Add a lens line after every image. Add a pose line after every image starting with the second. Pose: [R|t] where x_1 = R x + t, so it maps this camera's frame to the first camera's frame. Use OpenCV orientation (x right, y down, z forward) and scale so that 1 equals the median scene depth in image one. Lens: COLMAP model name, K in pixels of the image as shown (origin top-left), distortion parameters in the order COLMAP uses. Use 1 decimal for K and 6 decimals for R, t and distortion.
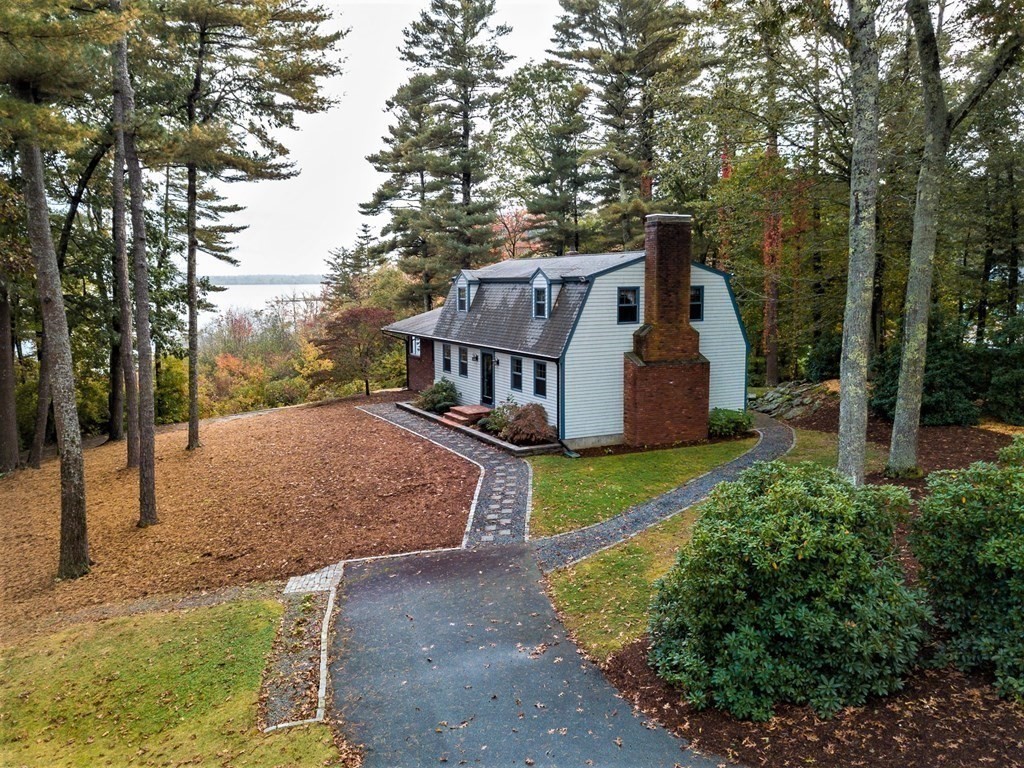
lens RADIAL K [[844.4, 0, 492.7], [0, 844.4, 382.9], [0, 0, 1]] dist [0.033513, -0.003285]
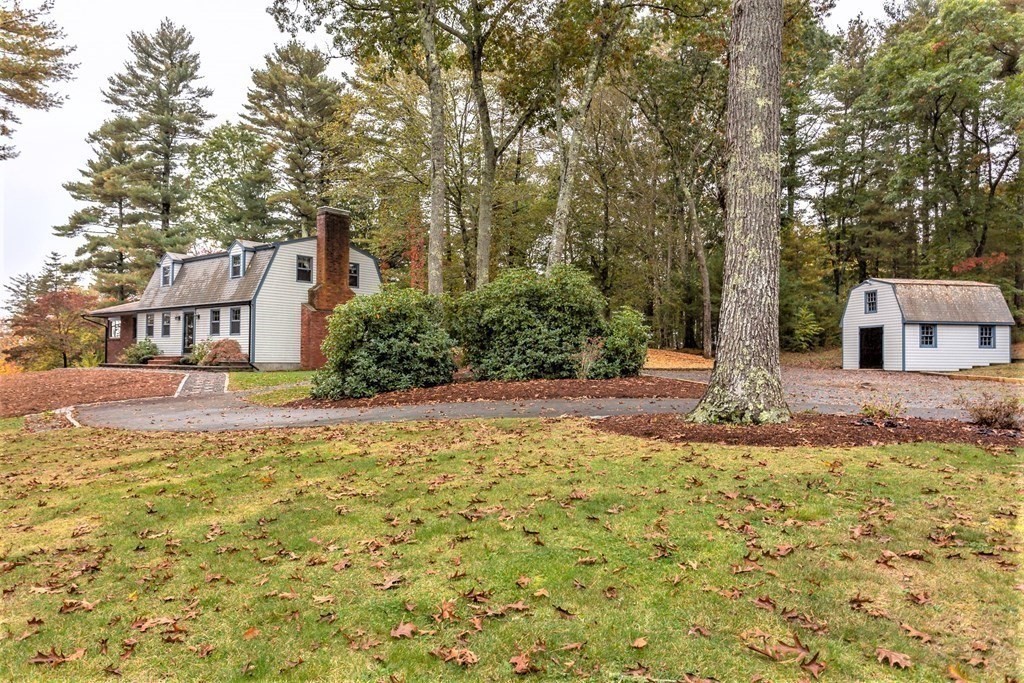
lens RADIAL K [[721.3, 0, 515.4], [0, 721.3, 332.9], [0, 0, 1]] dist [0.017708, -0.002377]
pose [[0.907508, 0.027450, 0.419137, -0.015292], [0.028749, 0.991463, -0.127180, 0.134785], [-0.419050, 0.127467, 0.898971, -0.153970]]
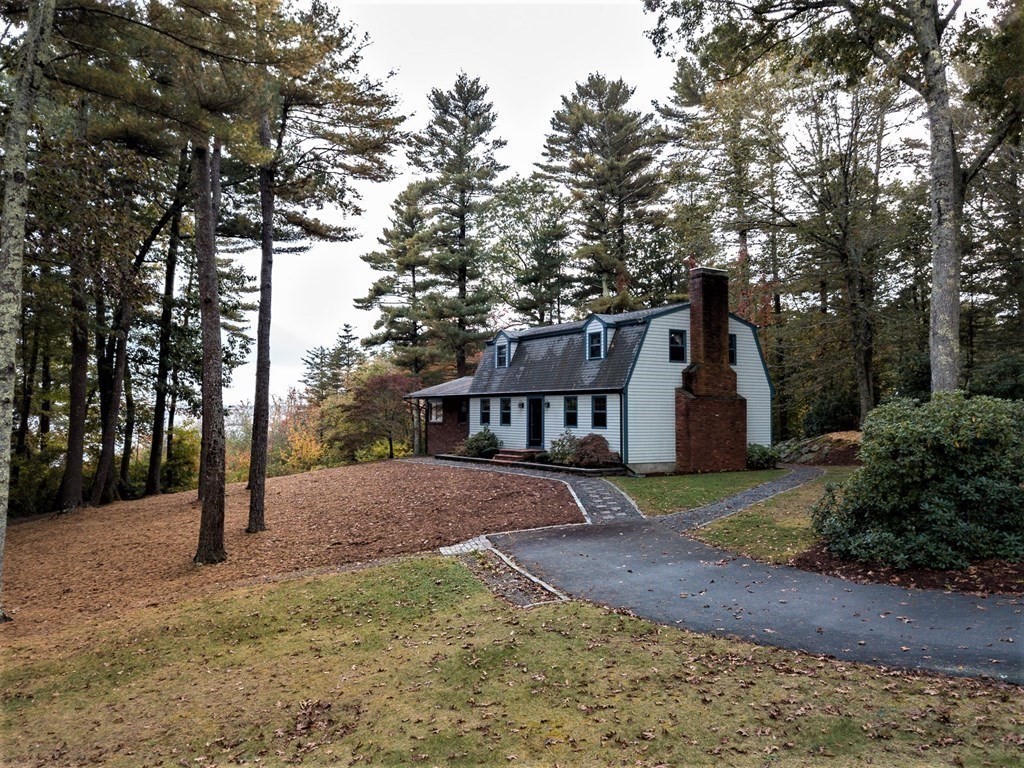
lens RADIAL K [[823.3, 0, 512.0], [0, 823.3, 384.0], [0, 0, 1]] dist [0.010781, -0.004081]
pose [[0.995505, 0.011237, 0.094042, -0.125209], [0.002133, 0.990024, -0.140886, 0.087170], [-0.094687, 0.140453, 0.985549, -0.039154]]
